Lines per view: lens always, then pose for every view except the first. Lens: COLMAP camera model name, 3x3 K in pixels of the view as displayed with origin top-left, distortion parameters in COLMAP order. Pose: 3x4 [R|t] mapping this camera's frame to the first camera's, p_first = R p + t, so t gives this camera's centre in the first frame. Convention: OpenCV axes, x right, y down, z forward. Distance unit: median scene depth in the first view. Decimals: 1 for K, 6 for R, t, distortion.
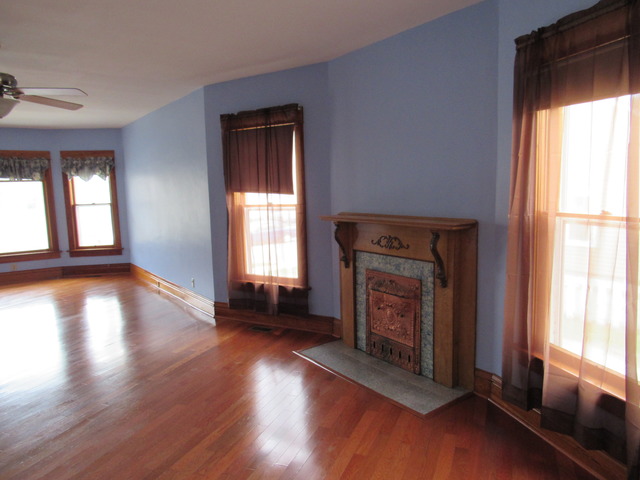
lens RADIAL K [[461.4, 0, 323.4], [0, 461.4, 235.9], [0, 0, 1]] dist [-0.027962, 0.017406]
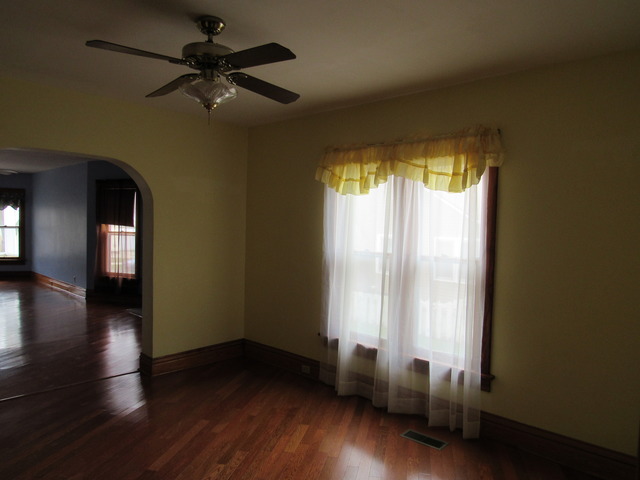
lens RADIAL K [[461.4, 0, 323.1], [0, 461.4, 238.0], [0, 0, 1]] dist [-0.027962, 0.017406]
pose [[0.984679, 0.044851, 0.168512, 0.329376], [-0.032603, 0.996669, -0.074757, 0.057563], [-0.171304, 0.068118, 0.982861, -0.810348]]
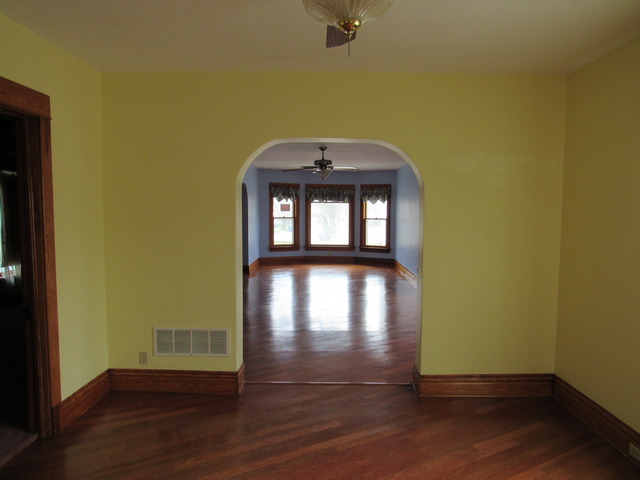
lens RADIAL K [[461.4, 0, 320.1], [0, 461.4, 241.6], [0, 0, 1]] dist [-0.027962, 0.017406]
pose [[0.796535, 0.079078, -0.599398, 0.463322], [-0.095910, 0.995383, 0.003866, 0.032059], [0.596936, 0.054409, 0.800441, -0.572619]]
